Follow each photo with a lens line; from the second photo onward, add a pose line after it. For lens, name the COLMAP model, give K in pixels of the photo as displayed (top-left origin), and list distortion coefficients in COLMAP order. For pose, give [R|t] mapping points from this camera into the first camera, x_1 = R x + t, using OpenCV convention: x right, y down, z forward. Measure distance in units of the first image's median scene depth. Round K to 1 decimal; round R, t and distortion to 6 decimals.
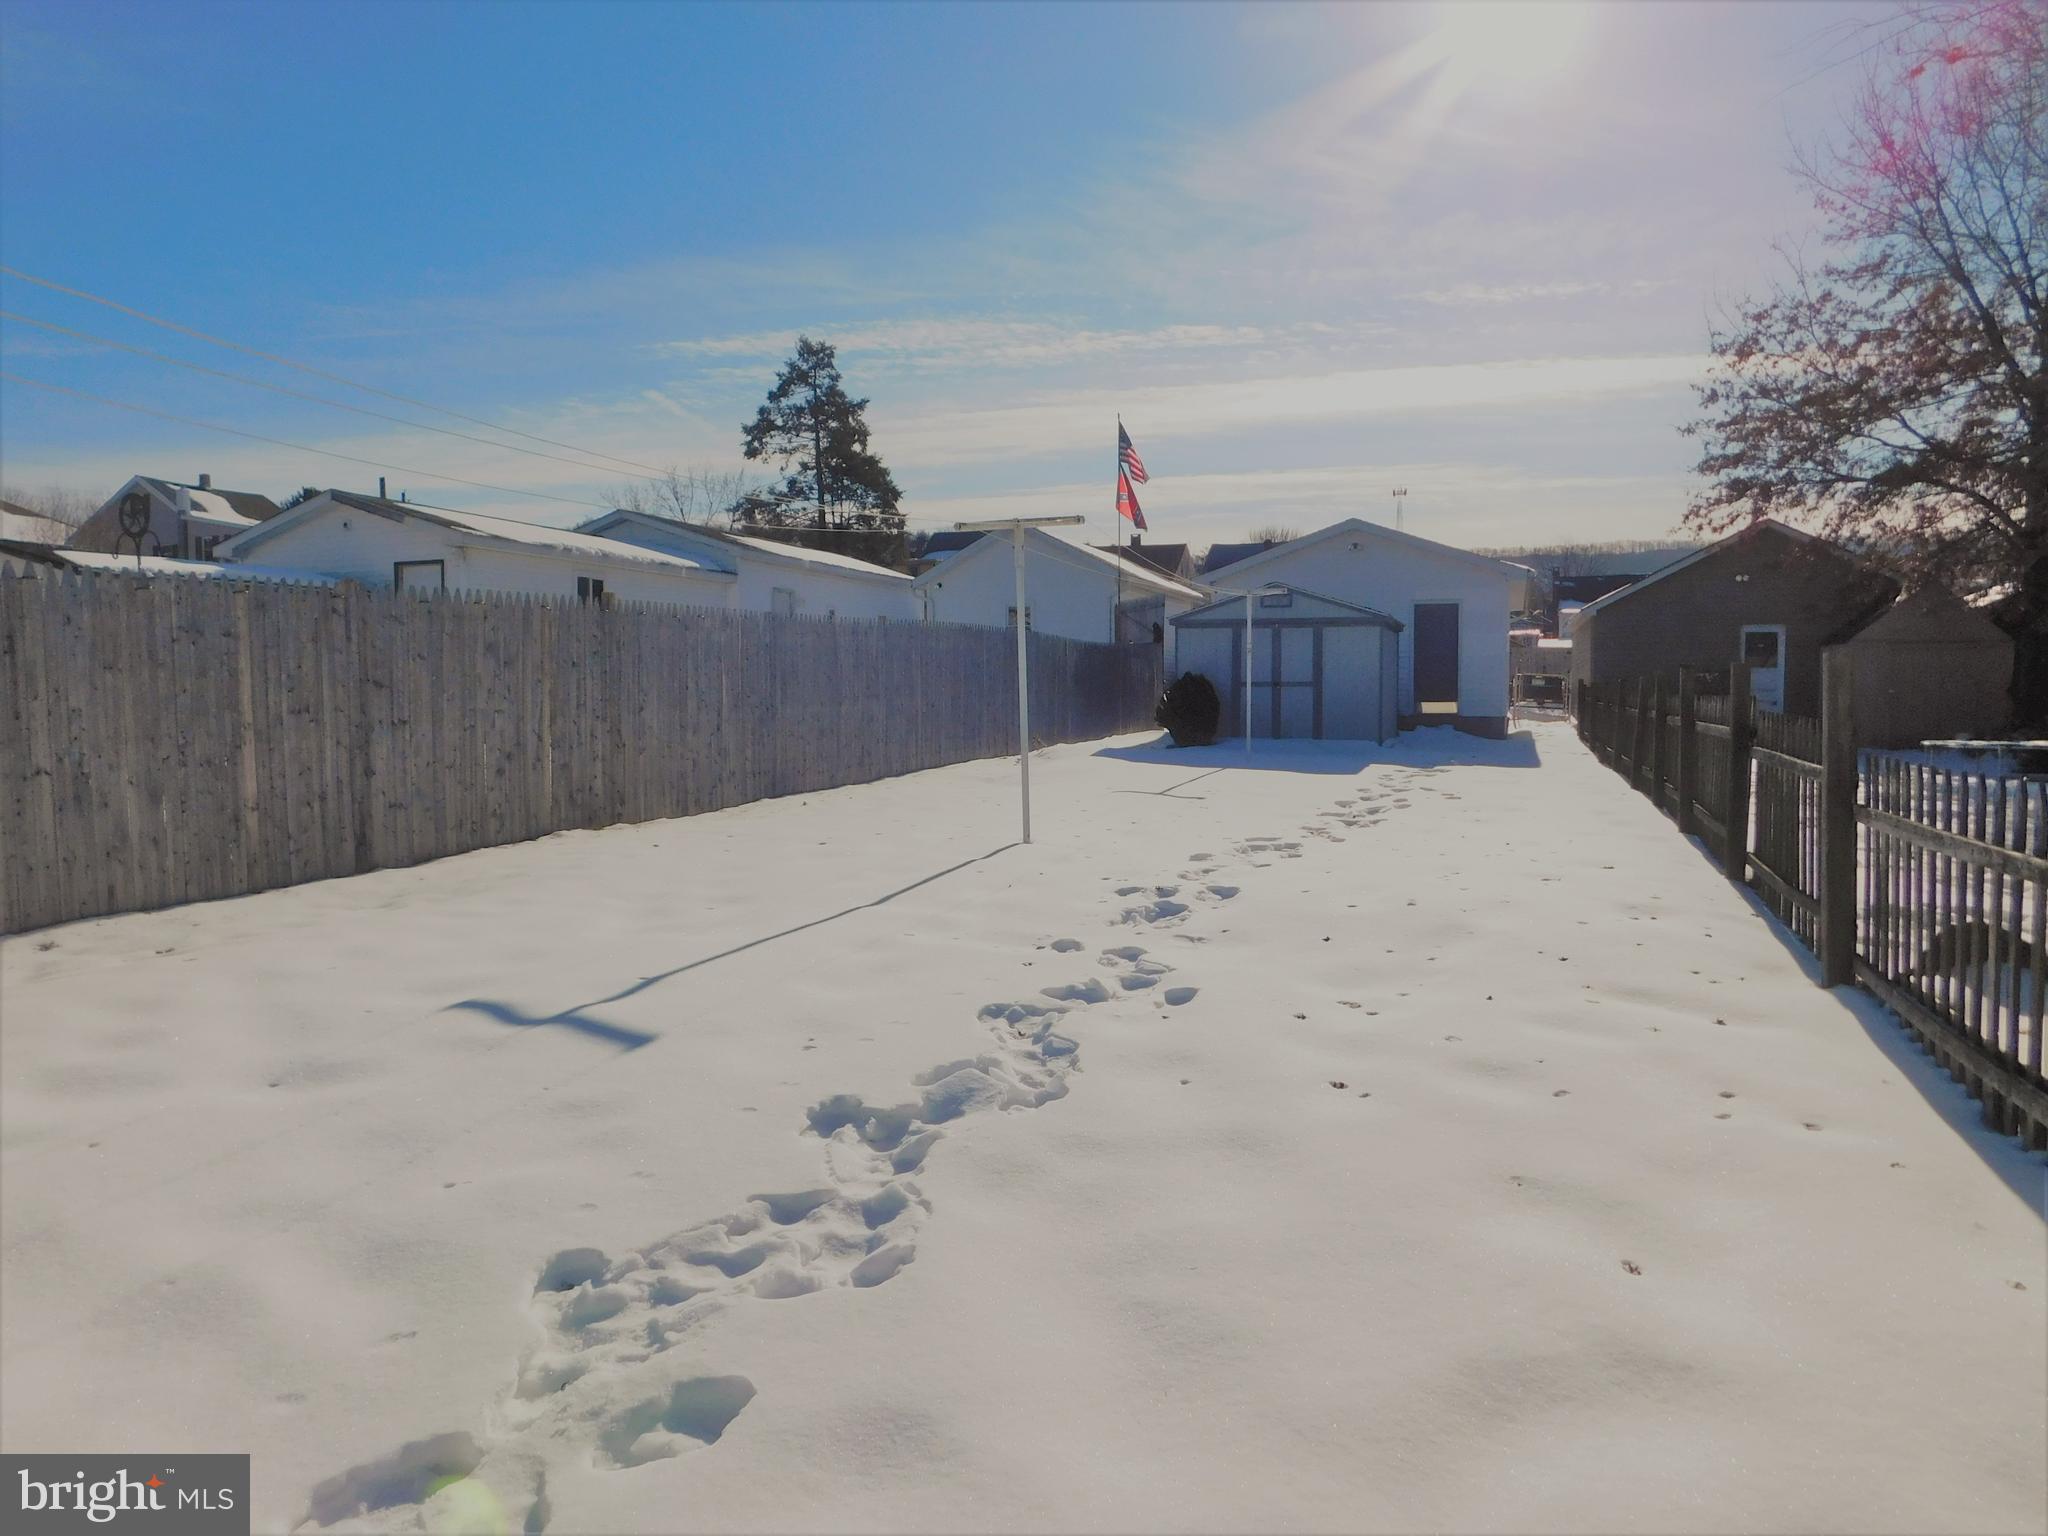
lens RADIAL K [[1347.6, 0, 1024.0], [0, 1347.6, 768.0], [0, 0, 1]] dist [-0.068579, 0.038738]
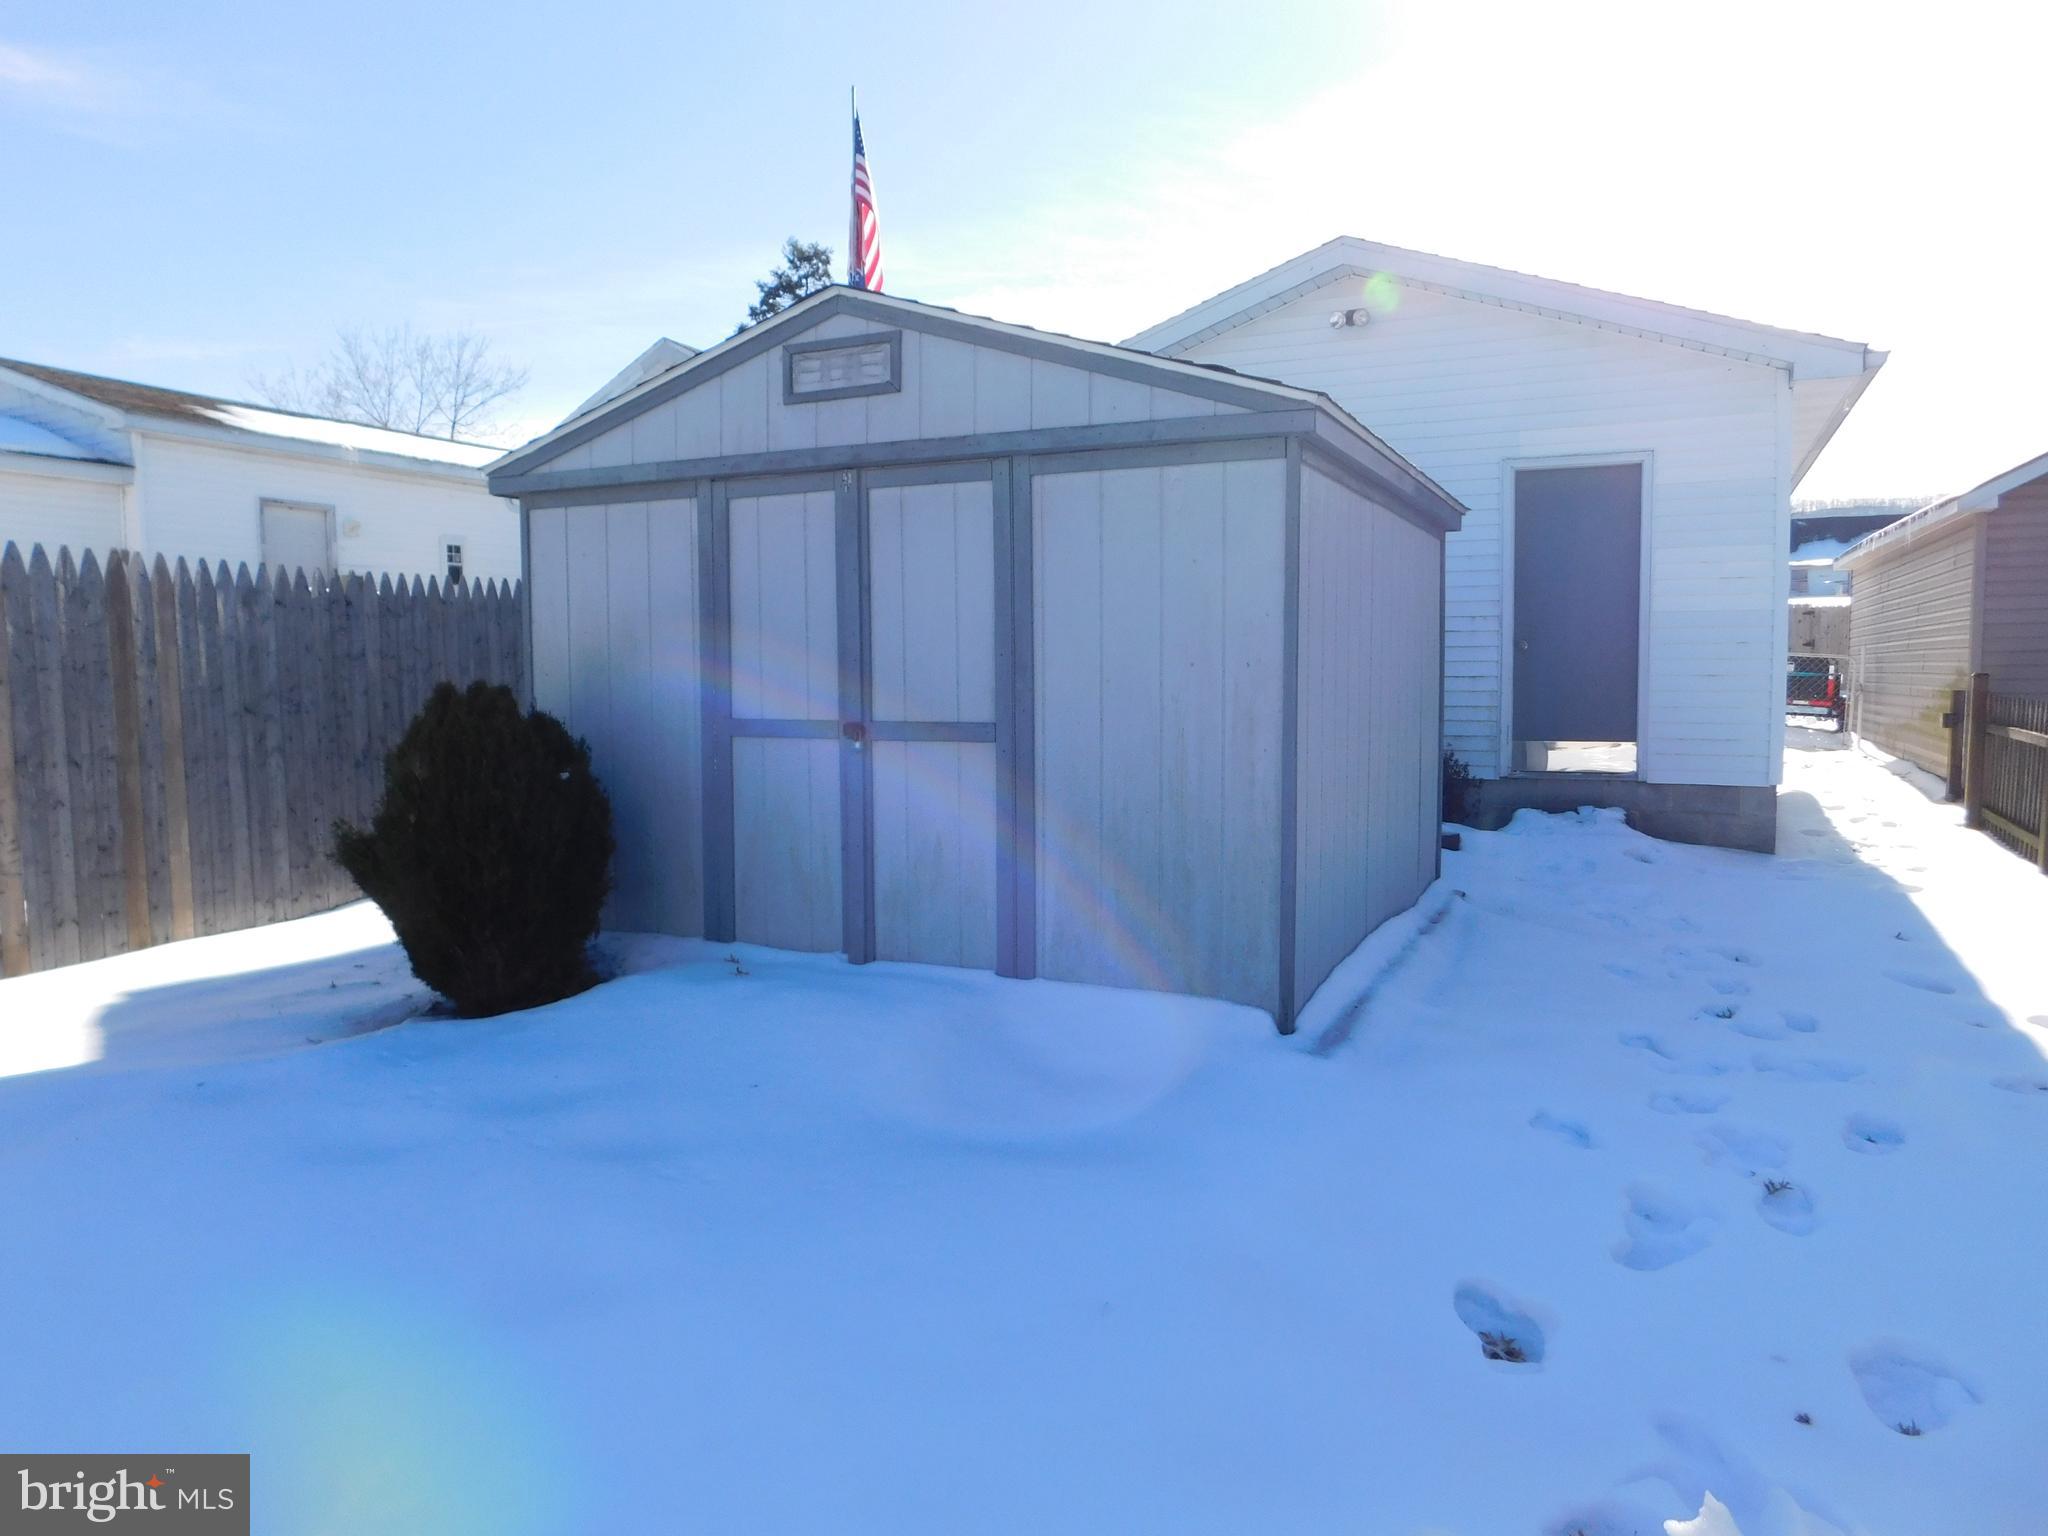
lens RADIAL K [[1347.6, 0, 1024.0], [0, 1347.6, 768.0], [0, 0, 1]] dist [-0.068579, 0.038738]
pose [[0.994644, 0.005282, -0.103224, 0.180529], [-0.003256, 0.999799, 0.019784, -0.045414], [0.103307, -0.019342, 0.994461, 0.577088]]
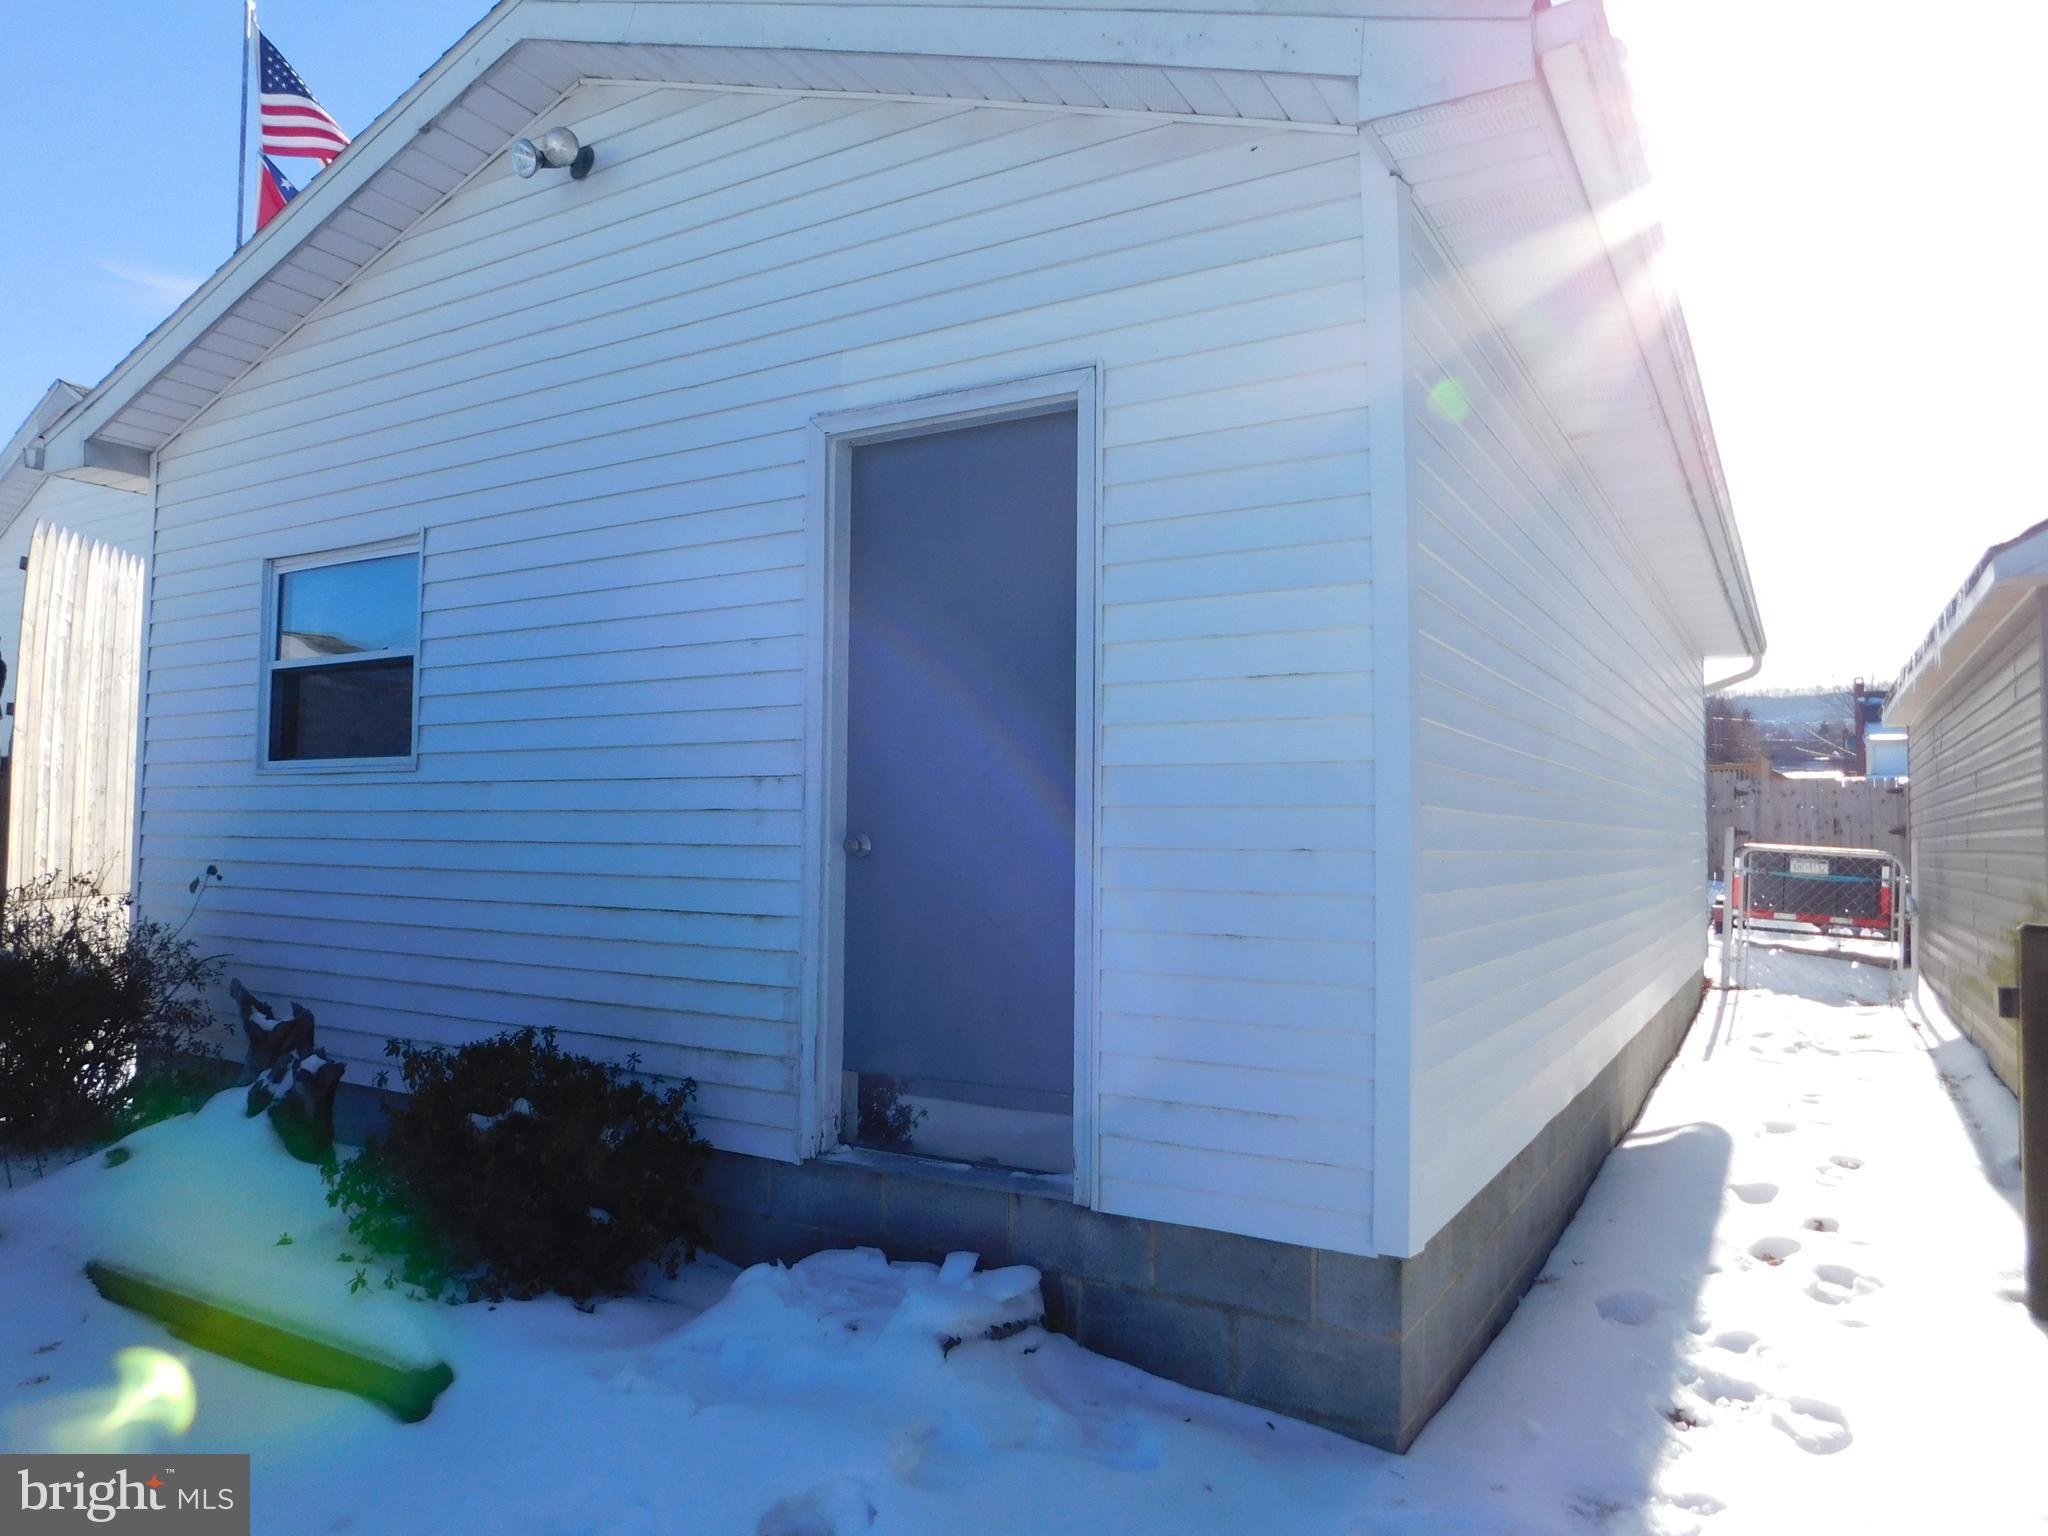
lens RADIAL K [[1347.6, 0, 1024.0], [0, 1347.6, 768.0], [0, 0, 1]] dist [-0.068579, 0.038738]
pose [[0.981795, 0.004557, -0.189890, 0.312765], [-0.025440, 0.993860, -0.107680, -0.062911], [0.188233, 0.110551, 0.975883, 0.783766]]
